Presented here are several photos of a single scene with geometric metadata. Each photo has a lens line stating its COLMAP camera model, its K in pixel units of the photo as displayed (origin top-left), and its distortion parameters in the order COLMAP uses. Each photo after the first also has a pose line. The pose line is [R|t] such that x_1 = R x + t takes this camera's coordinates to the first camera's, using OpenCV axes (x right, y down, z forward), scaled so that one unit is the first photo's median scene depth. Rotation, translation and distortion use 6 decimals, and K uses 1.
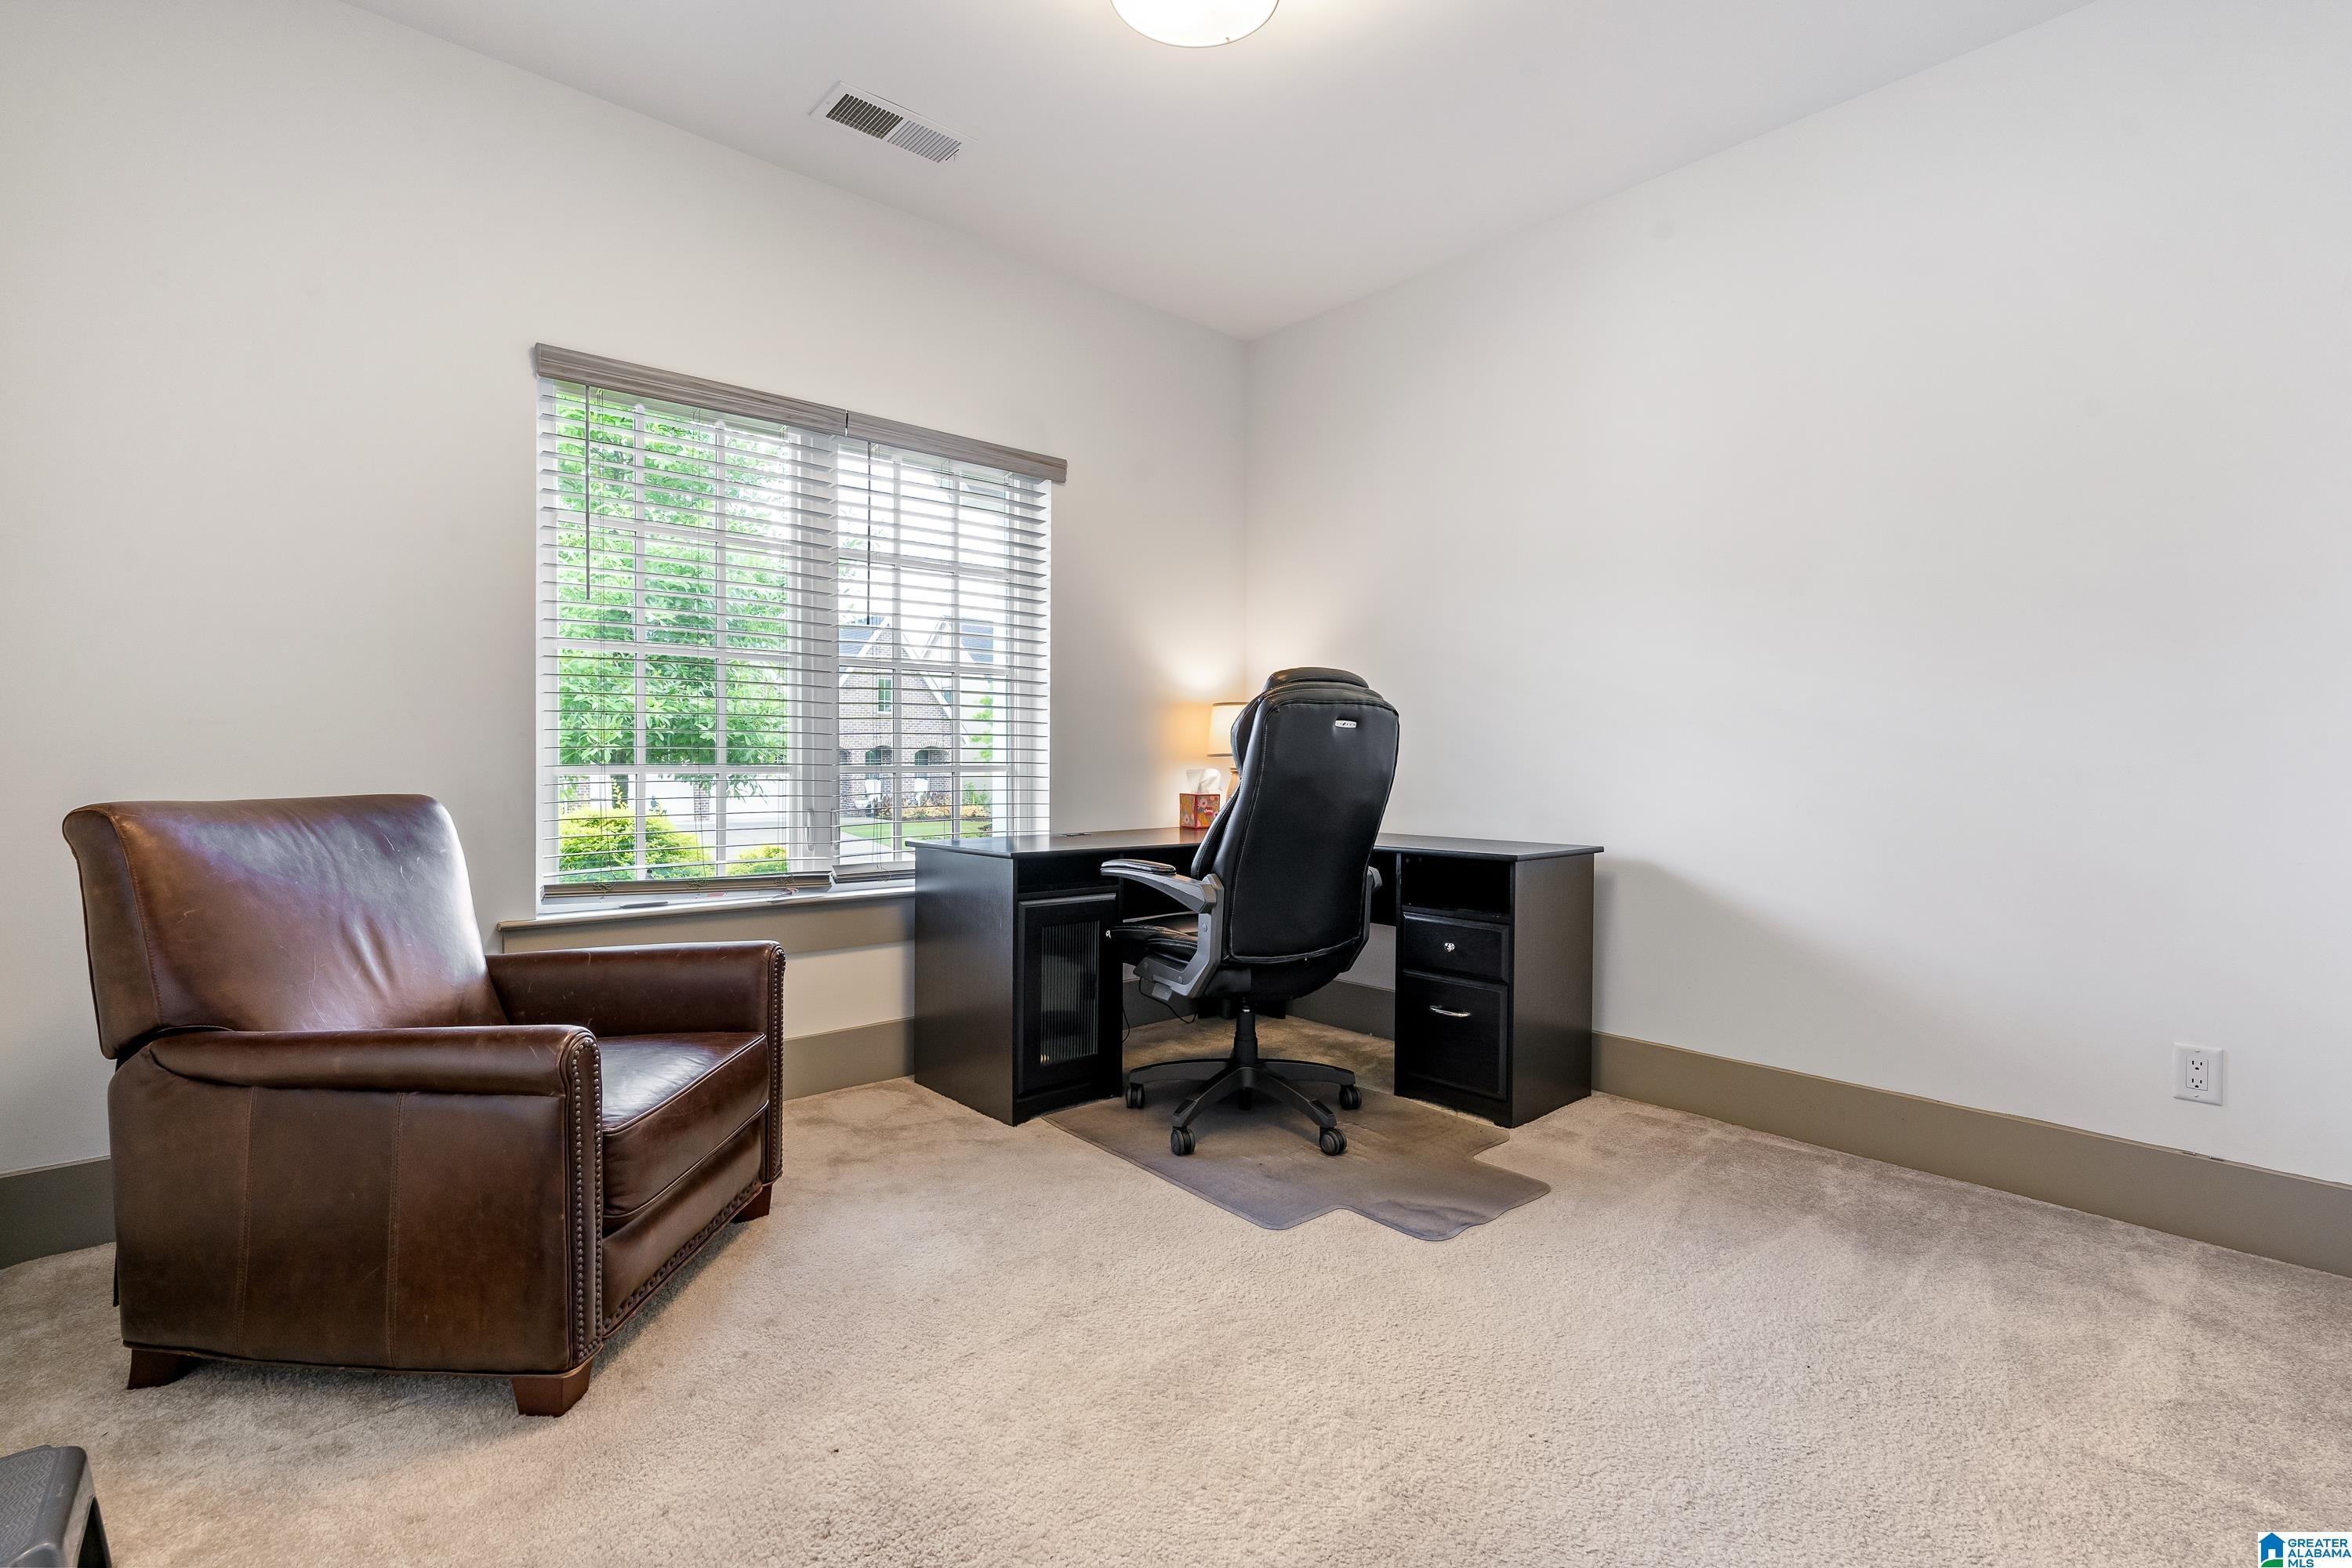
lens RADIAL K [[1078.8, 0, 1176.0], [0, 1078.8, 784.0], [0, 0, 1]] dist [-0.000081, -0.000085]
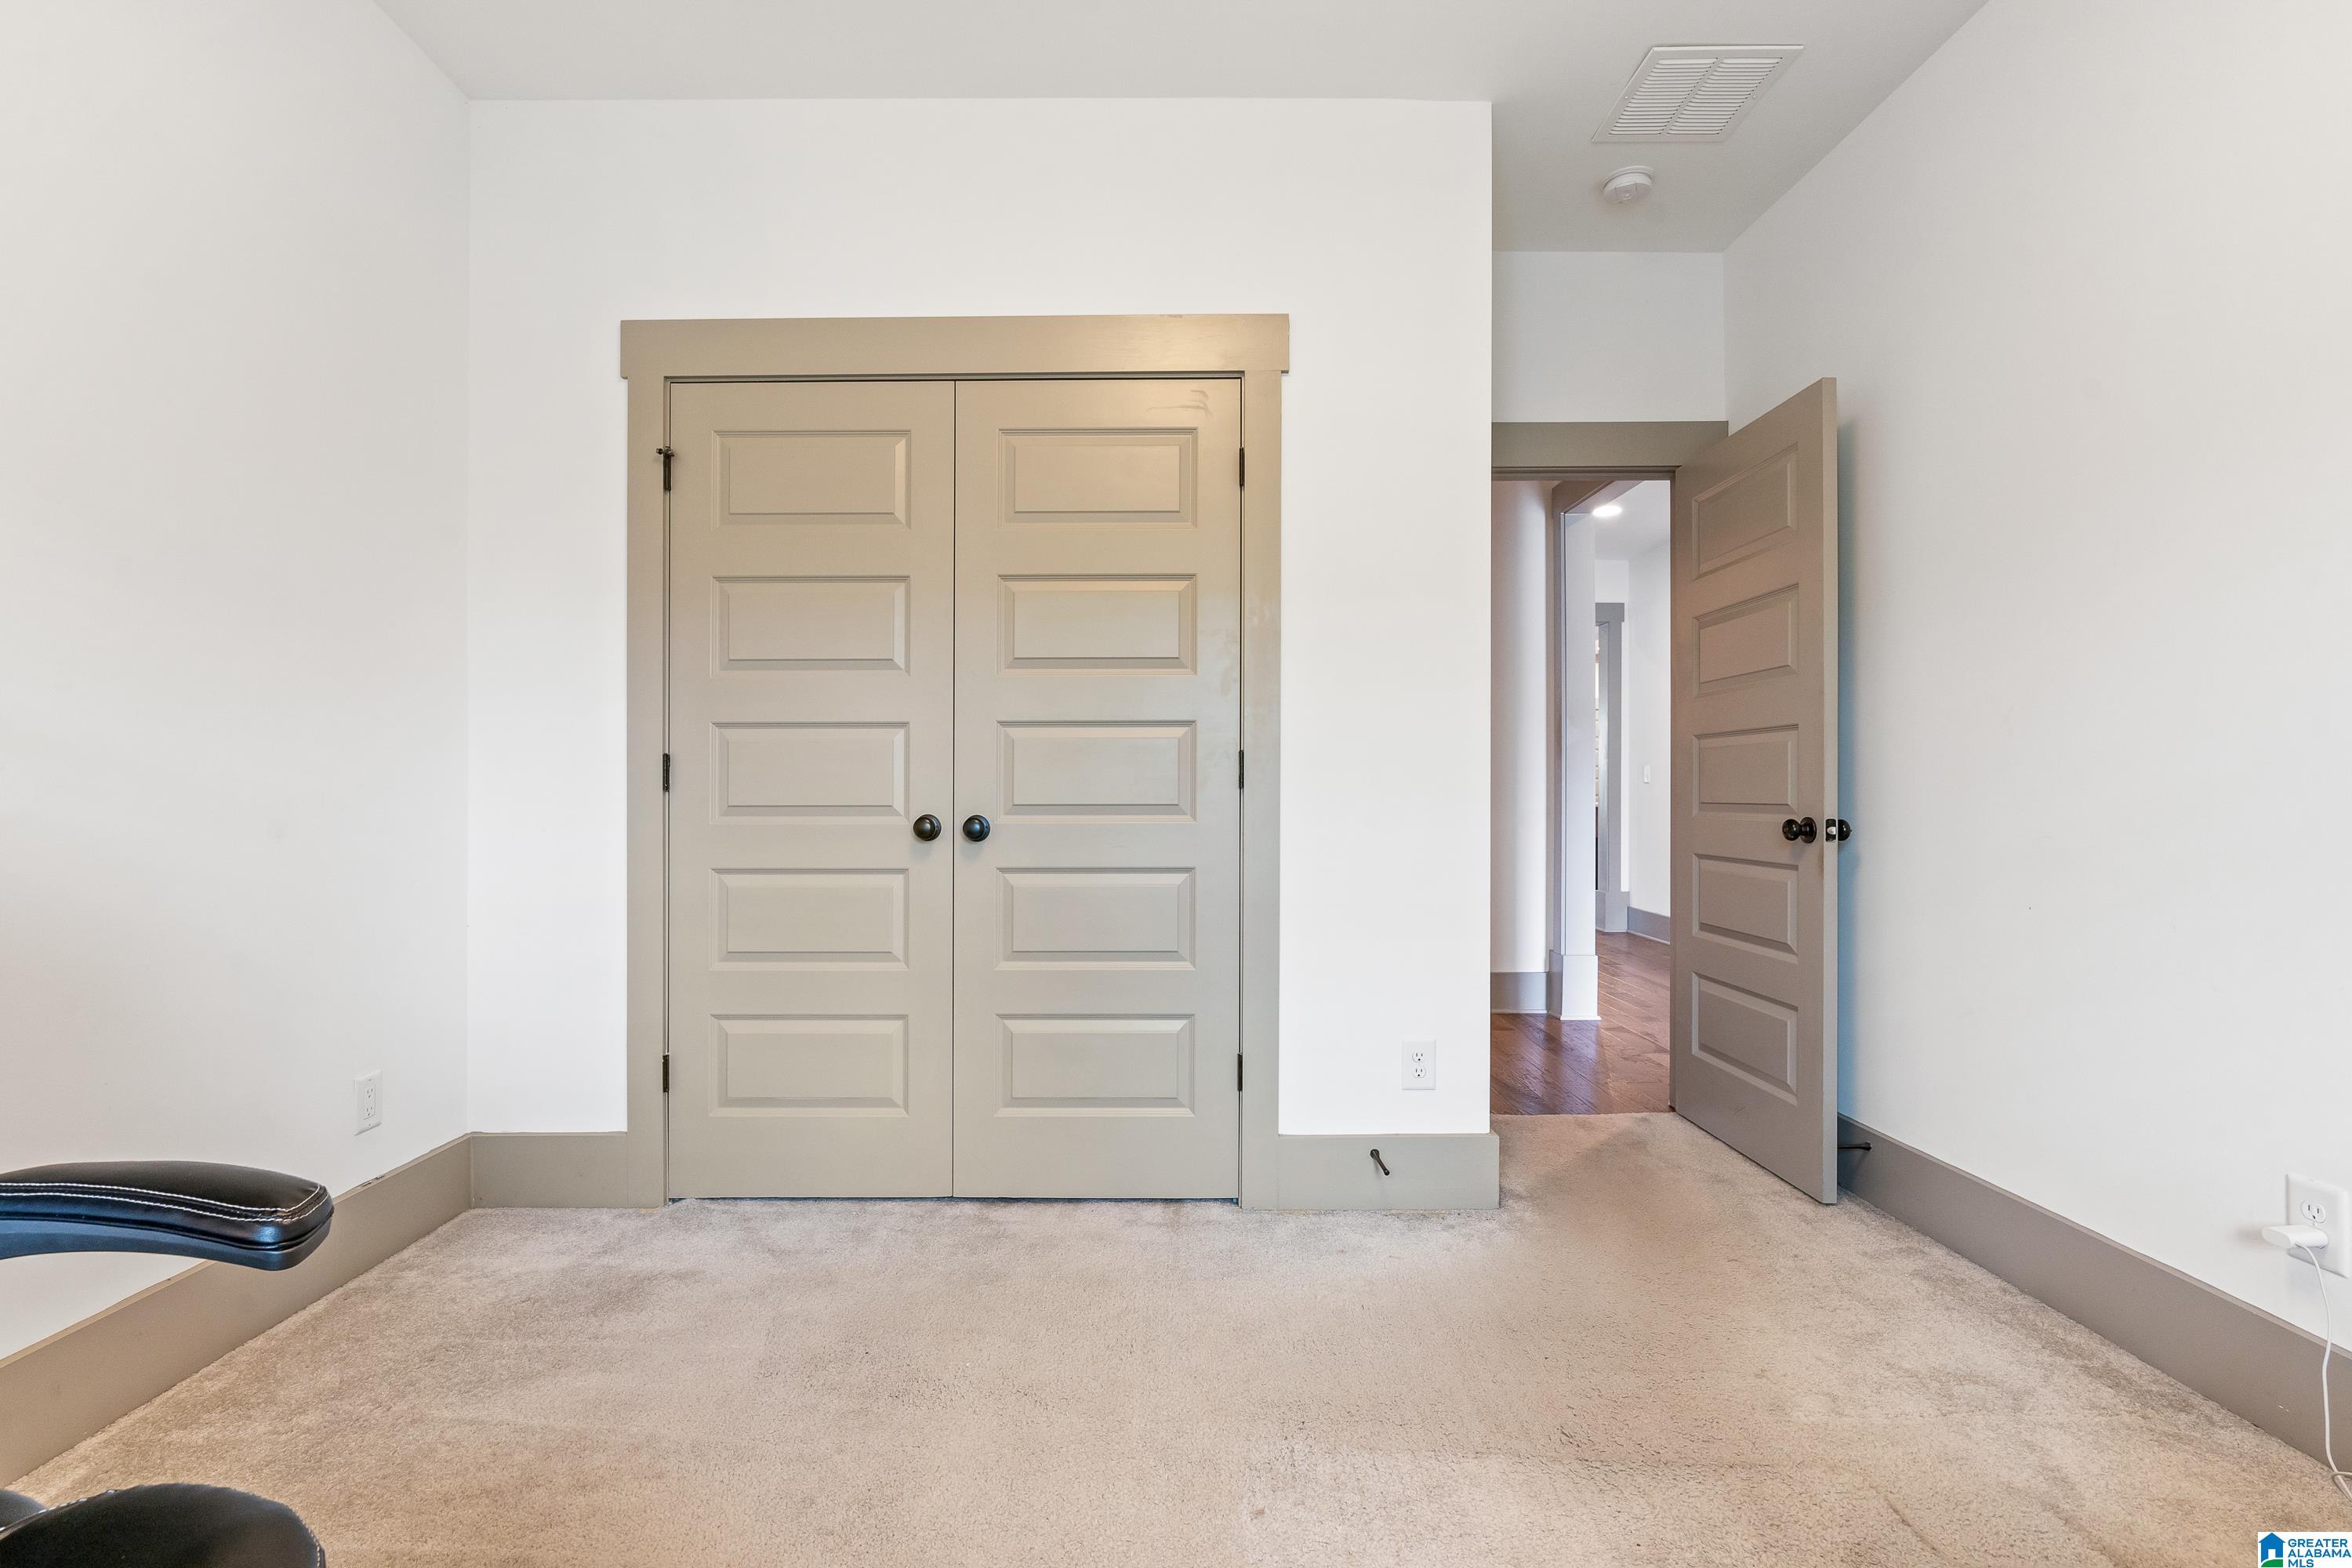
lens RADIAL K [[1078.8, 0, 1176.0], [0, 1078.8, 784.0], [0, 0, 1]] dist [-0.000081, -0.000085]
pose [[-0.758535, -0.001559, 0.651630, -0.281251], [0.003420, 0.999974, 0.006374, -0.031056], [-0.651623, 0.007063, -0.758510, 1.270050]]
